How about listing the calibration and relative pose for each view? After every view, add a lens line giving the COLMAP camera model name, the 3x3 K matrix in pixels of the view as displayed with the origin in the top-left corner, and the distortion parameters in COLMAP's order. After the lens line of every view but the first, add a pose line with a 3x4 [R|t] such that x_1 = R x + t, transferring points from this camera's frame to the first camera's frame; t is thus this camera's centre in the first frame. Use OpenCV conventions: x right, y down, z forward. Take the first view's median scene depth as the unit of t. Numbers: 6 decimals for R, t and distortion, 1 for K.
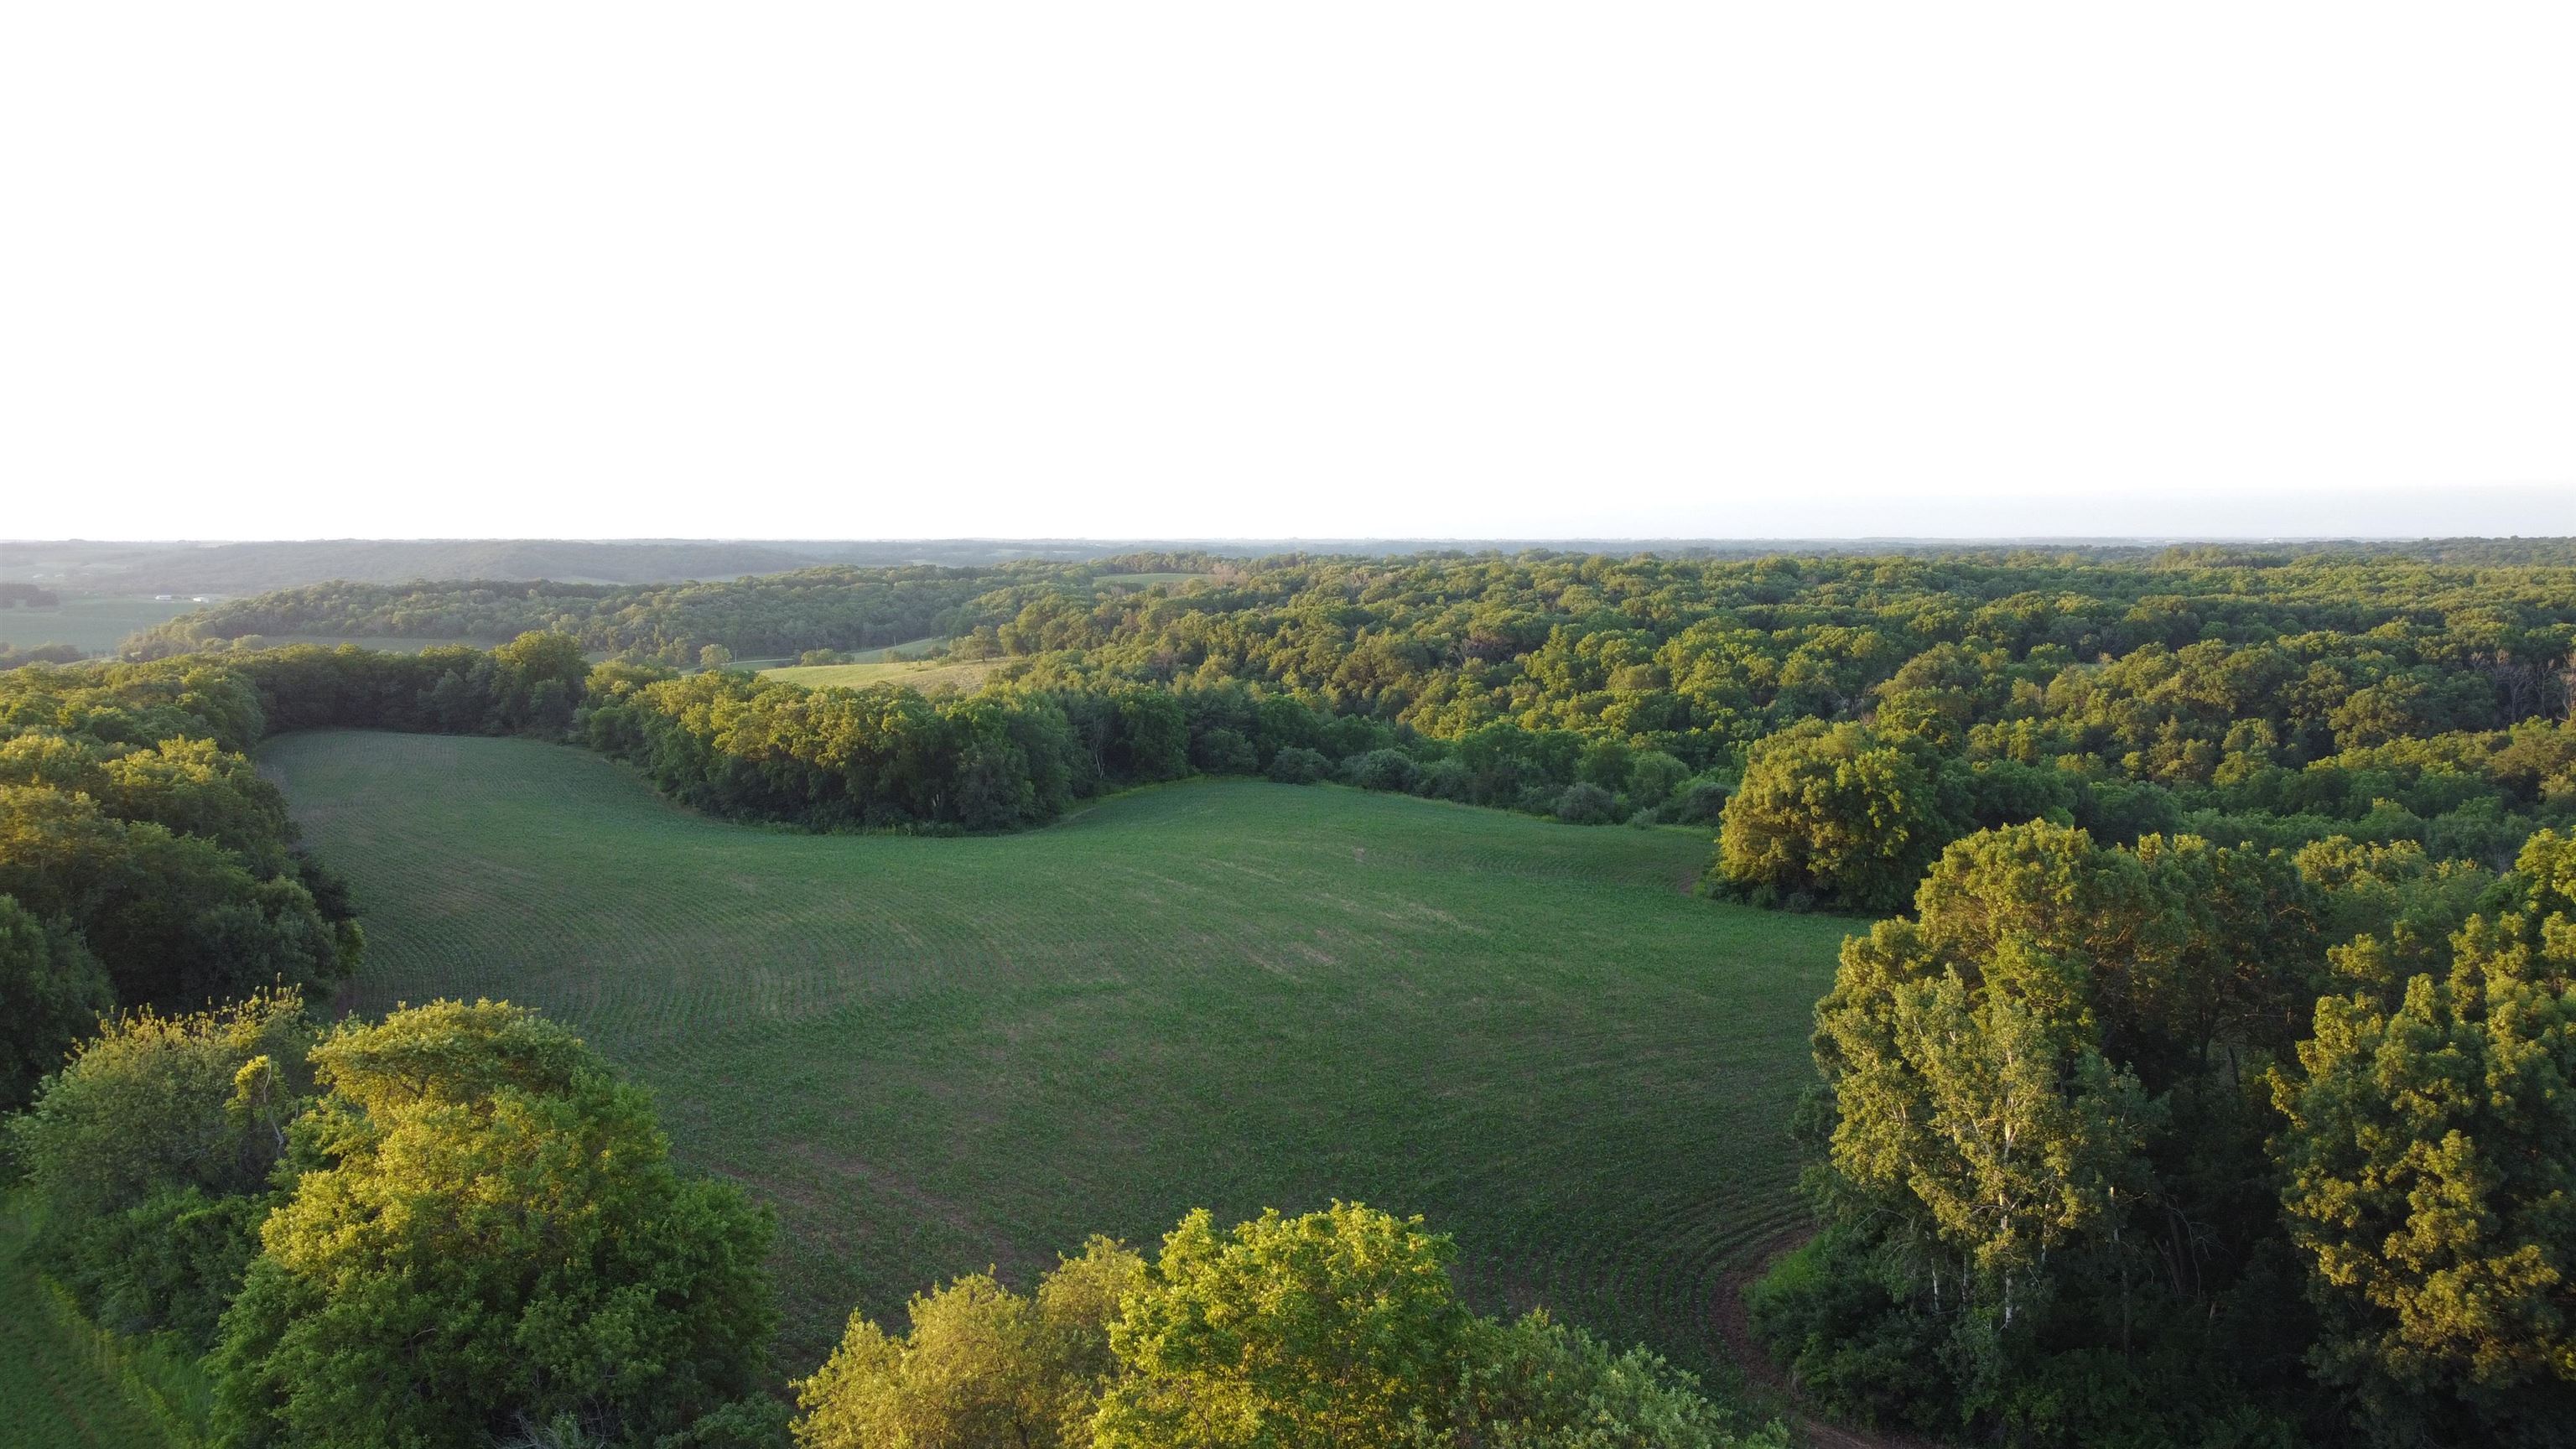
lens RADIAL K [[1945.2, 0, 1280.5], [0, 1945.2, 734.6], [0, 0, 1]] dist [-0.004142, -0.001556]
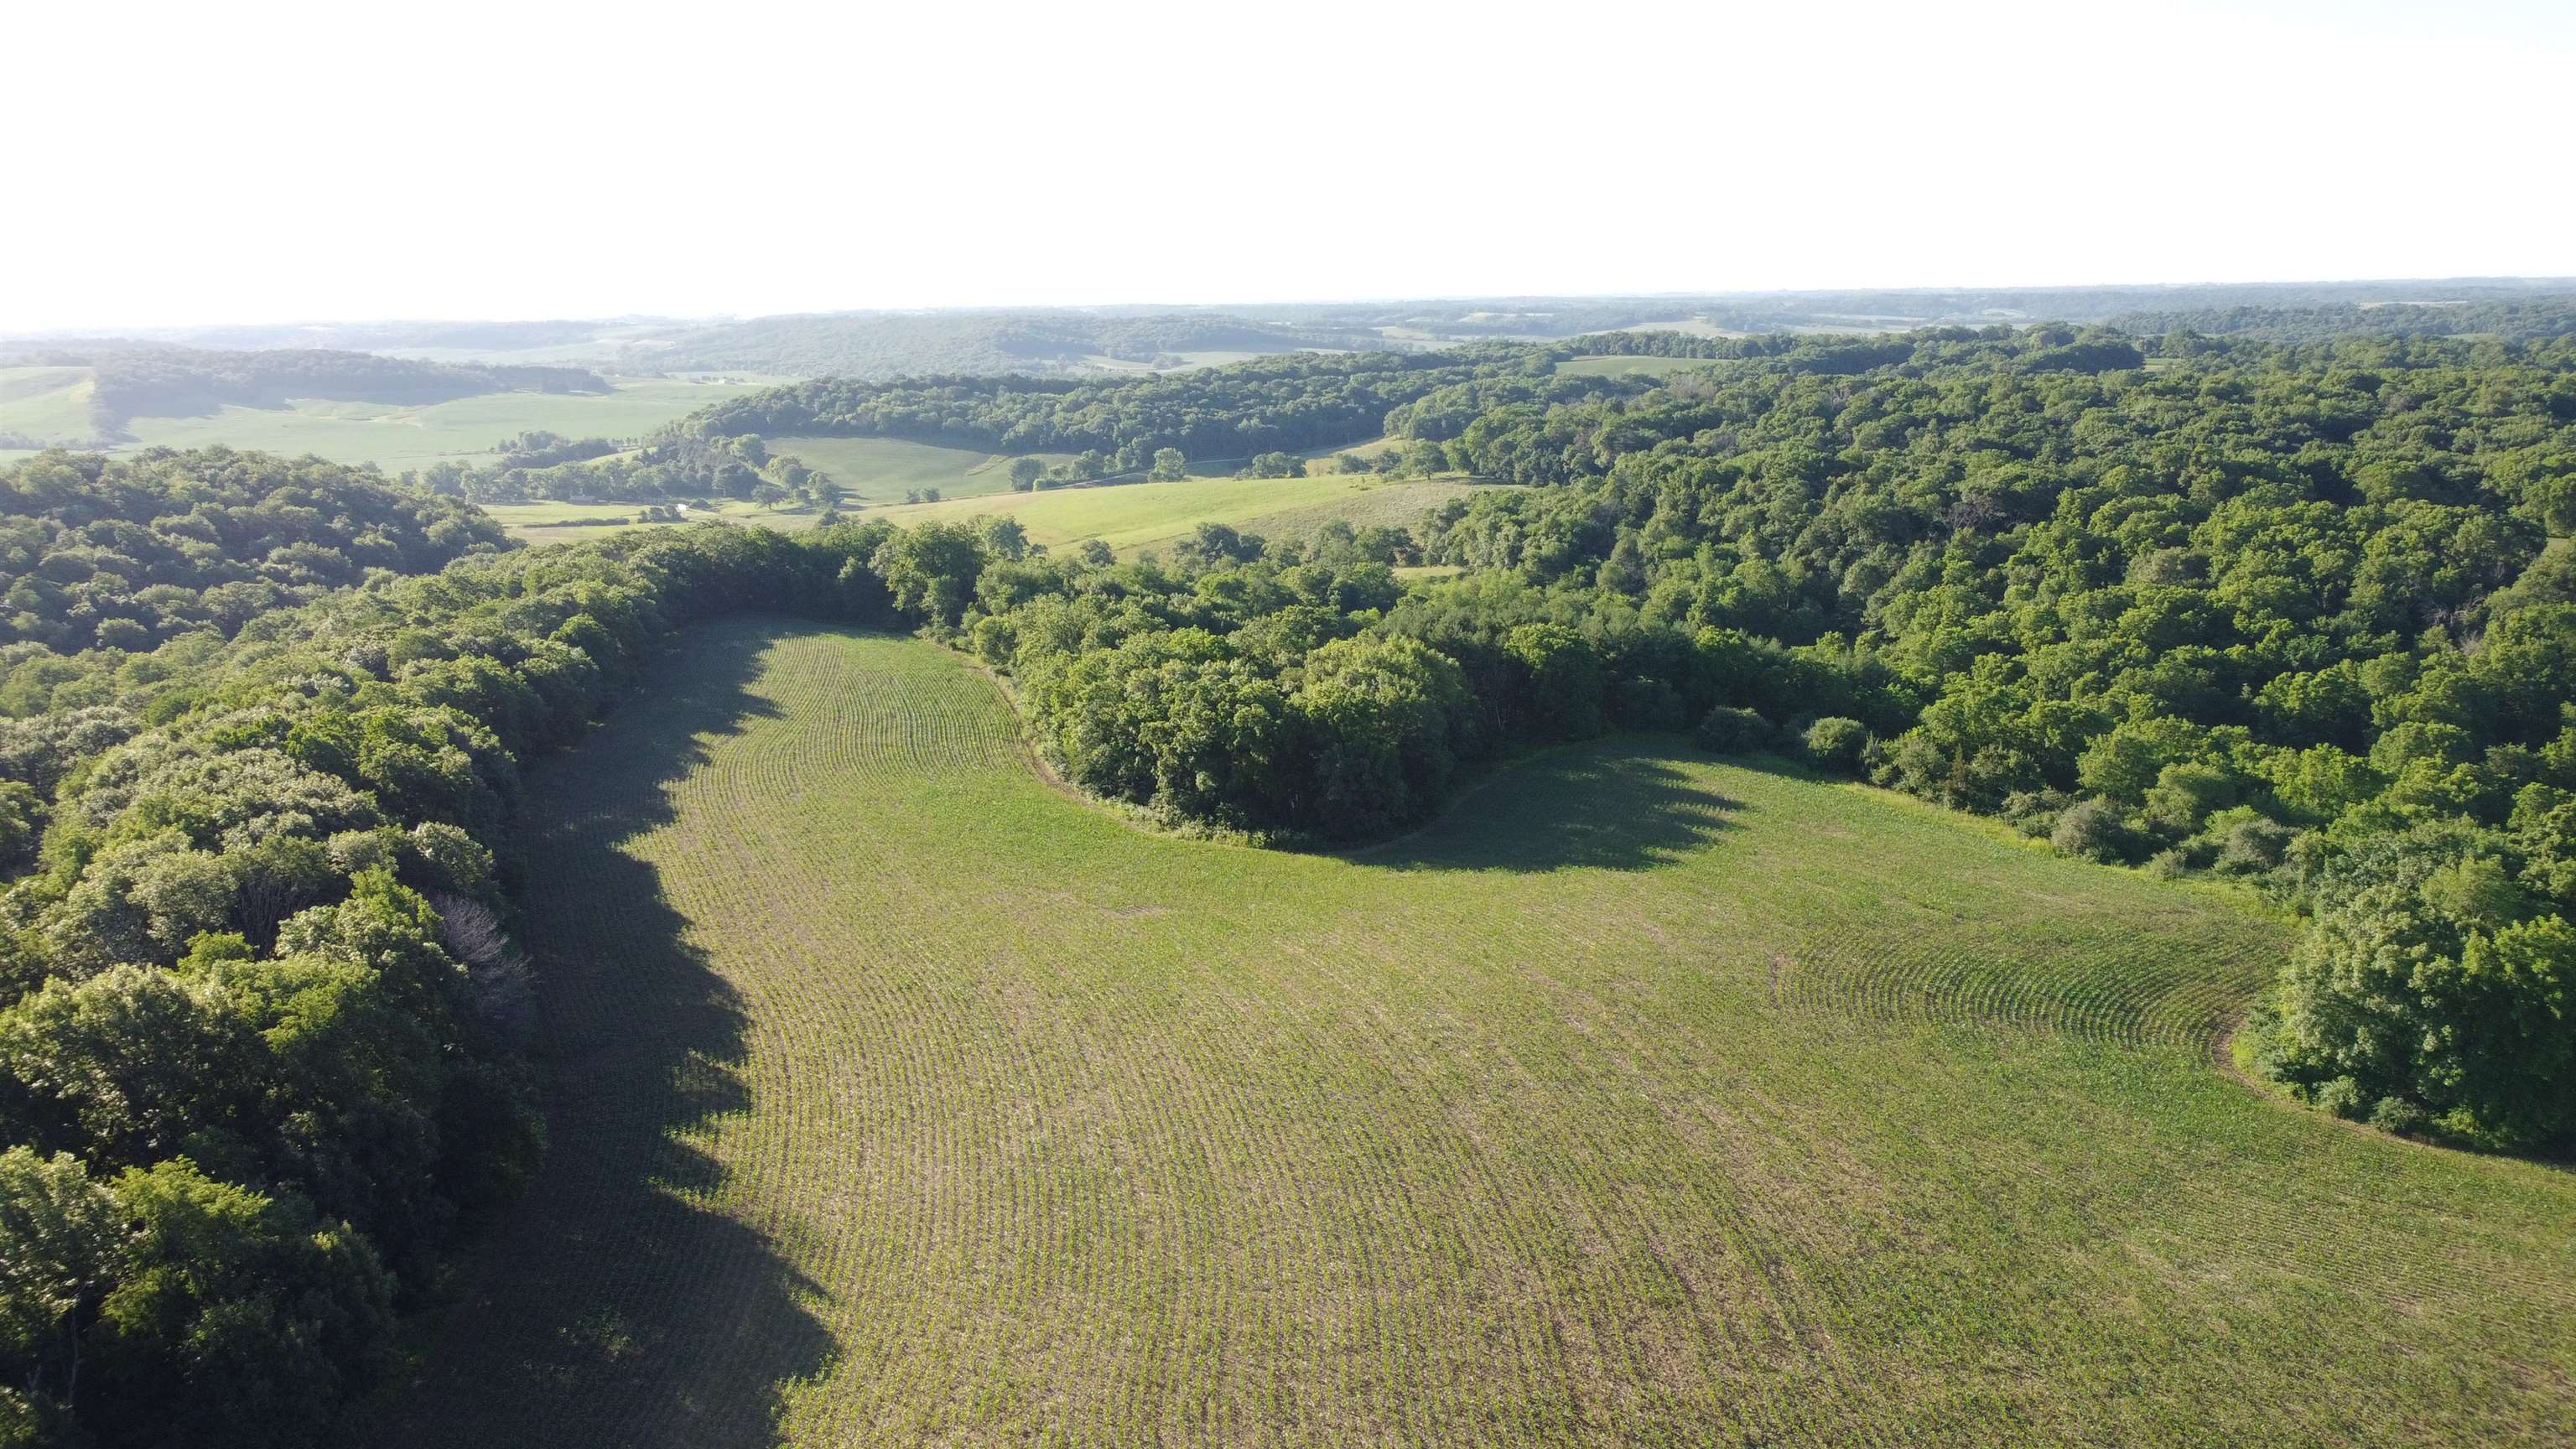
lens RADIAL K [[1945.2, 0, 1273.9], [0, 1945.2, 730.3], [0, 0, 1]] dist [-0.004142, -0.001556]
pose [[0.970464, 0.034957, -0.238700, 0.011535], [-0.006131, 0.992700, 0.120454, -0.055211], [0.241169, -0.115432, 0.963594, 0.084854]]
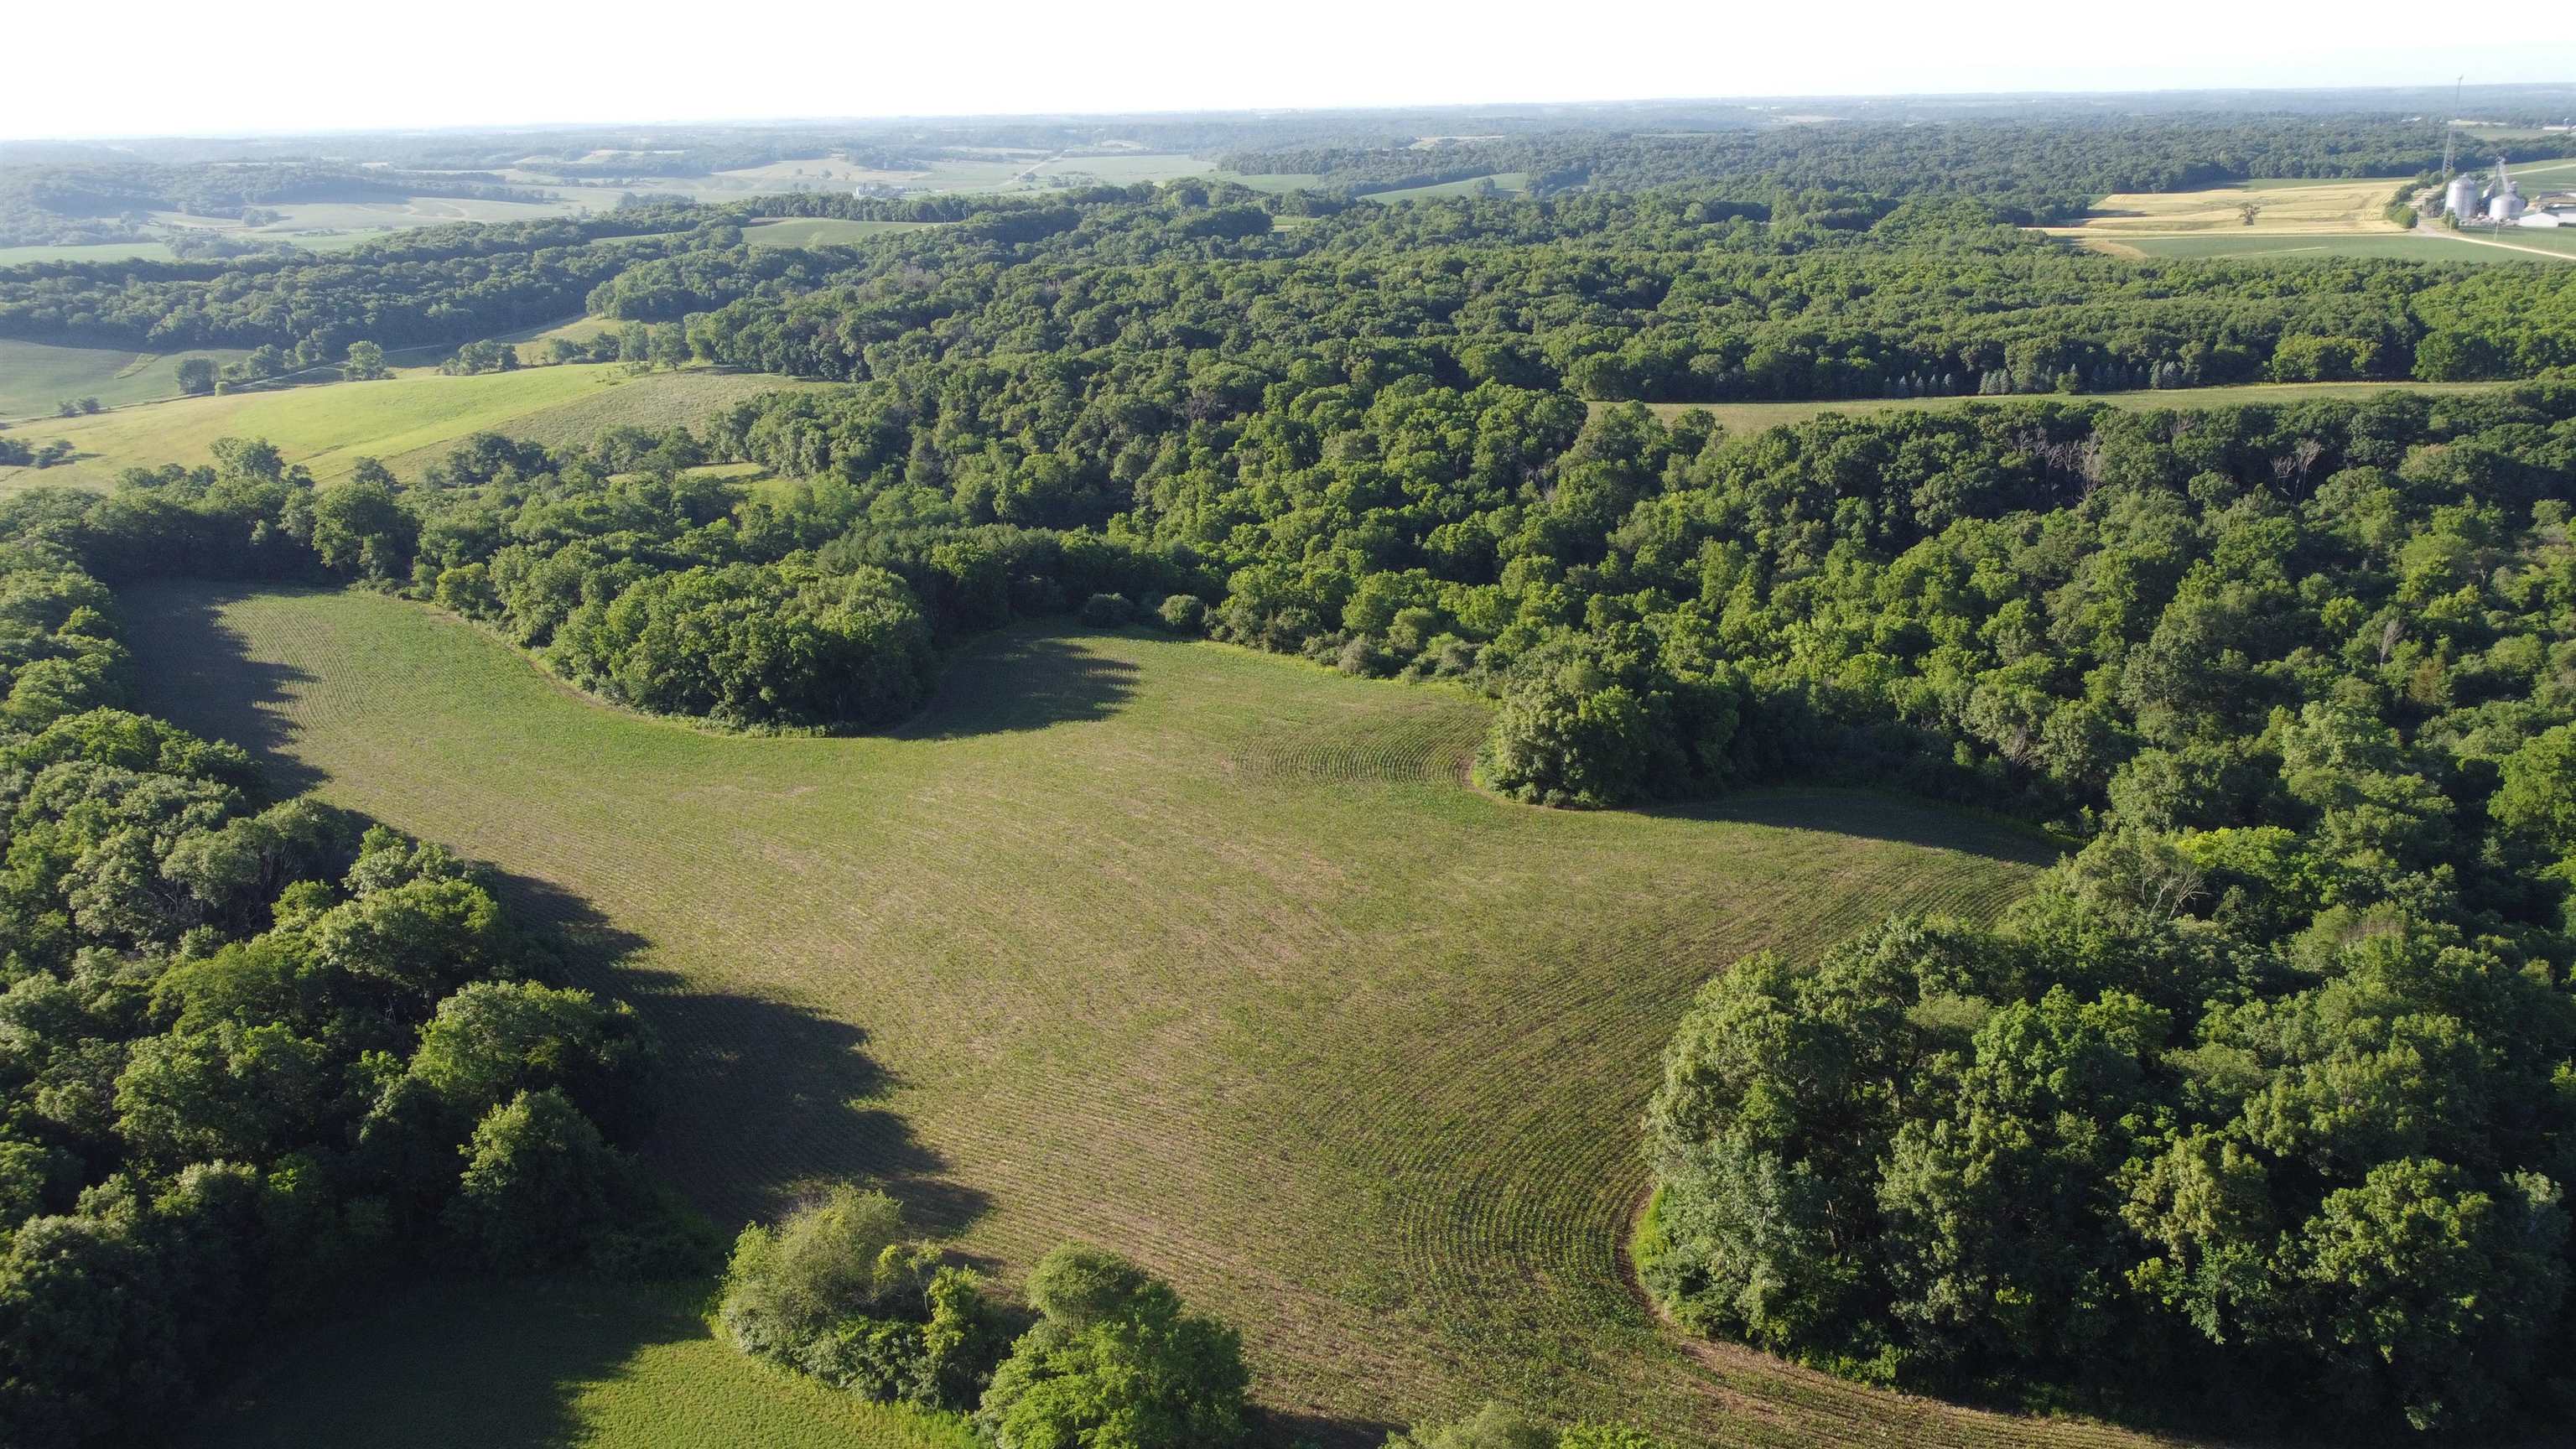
lens RADIAL K [[1945.2, 0, 1281.6], [0, 1945.2, 729.6], [0, 0, 1]] dist [-0.004142, -0.001556]
pose [[0.981730, -0.075440, 0.174686, -0.063649], [0.037812, 0.977086, 0.209459, -0.101770], [-0.186485, -0.199027, 0.962087, -0.113712]]
